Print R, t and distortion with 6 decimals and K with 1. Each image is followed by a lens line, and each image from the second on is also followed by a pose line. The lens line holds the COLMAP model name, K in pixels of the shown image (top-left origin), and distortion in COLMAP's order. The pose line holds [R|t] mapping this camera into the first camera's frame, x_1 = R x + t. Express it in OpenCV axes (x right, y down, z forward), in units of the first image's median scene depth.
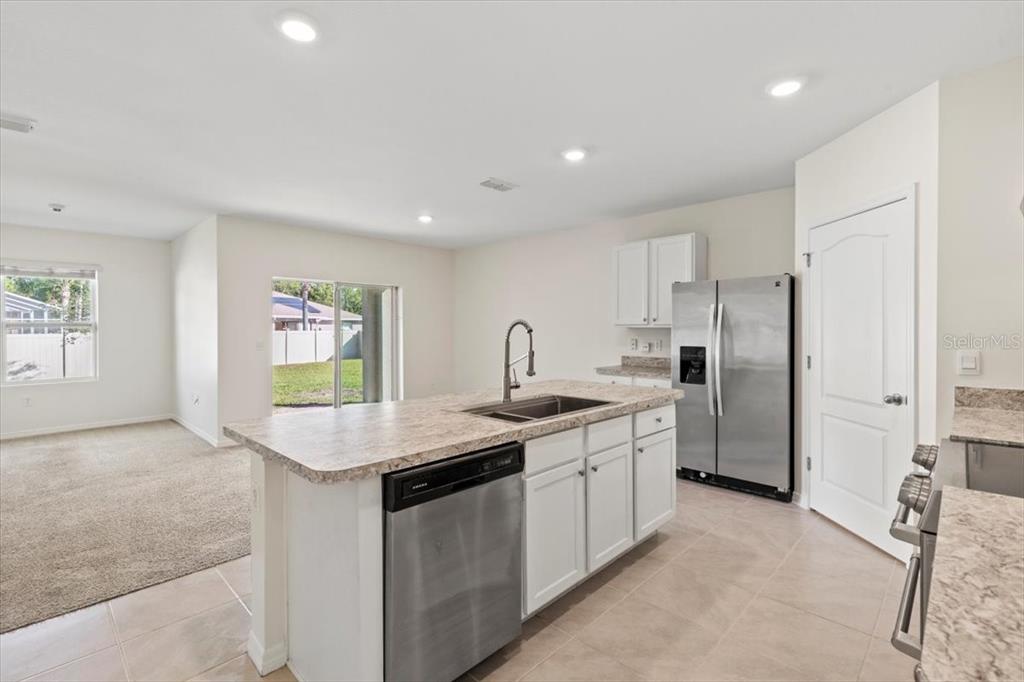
lens RADIAL K [[466.7, 0, 514.7], [0, 466.7, 330.2], [0, 0, 1]] dist [0.007561, -0.001723]
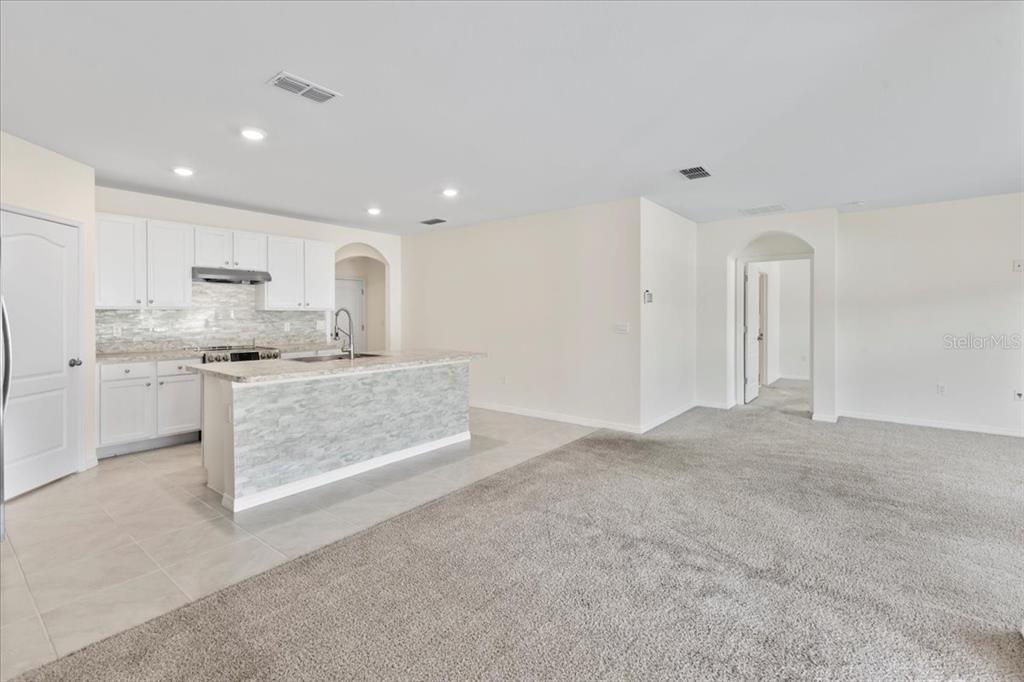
lens RADIAL K [[466.7, 0, 507.3], [0, 466.7, 317.6], [0, 0, 1]] dist [0.007561, -0.001723]
pose [[-0.994703, 0.005002, -0.102671, -0.199230], [0.004019, 0.999944, 0.009778, -0.000568], [0.102714, 0.009313, -0.994667, 1.357169]]
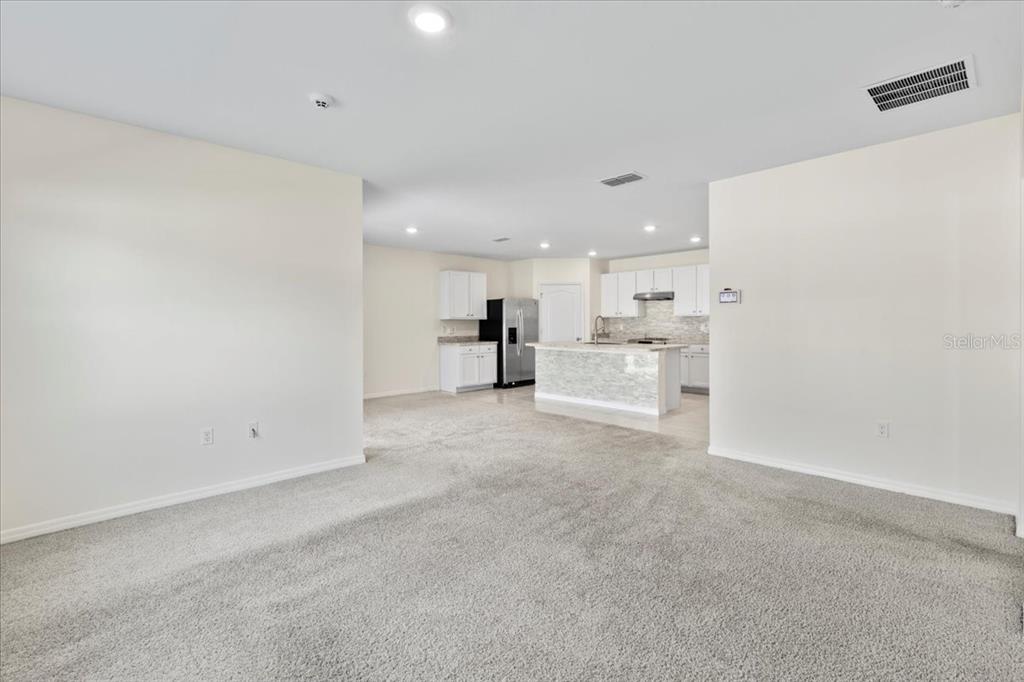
lens RADIAL K [[466.7, 0, 503.9], [0, 466.7, 322.9], [0, 0, 1]] dist [0.007561, -0.001723]
pose [[0.050169, 0.001277, 0.998740, -1.487896], [0.008270, 0.999964, -0.001694, 0.012165], [-0.998707, 0.008345, 0.050156, 0.733062]]
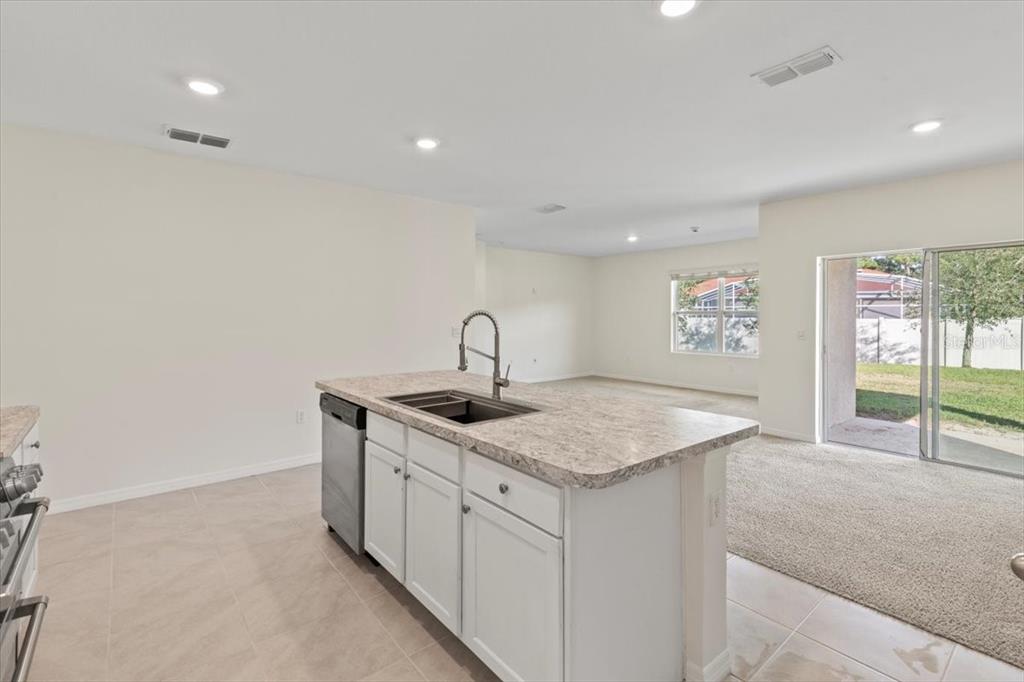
lens RADIAL K [[466.7, 0, 497.6], [0, 466.7, 312.5], [0, 0, 1]] dist [0.007561, -0.001723]
pose [[-0.125654, -0.000888, -0.992074, 0.470003], [-0.001952, 0.999998, -0.000648, -0.008980], [0.992072, 0.001855, -0.125655, 0.579419]]
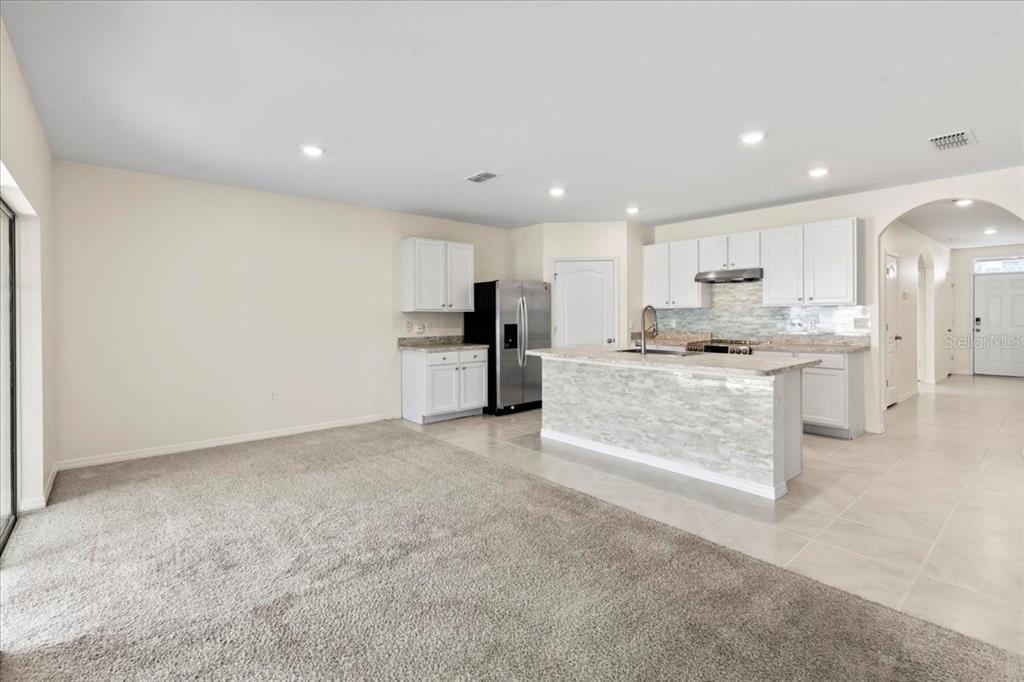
lens RADIAL K [[466.7, 0, 507.9], [0, 466.7, 316.6], [0, 0, 1]] dist [0.007561, -0.001723]
pose [[0.095645, -0.000625, 0.995415, -0.888756], [0.009002, 0.999959, -0.000237, 0.008405], [-0.995375, 0.008983, 0.095647, 0.683245]]
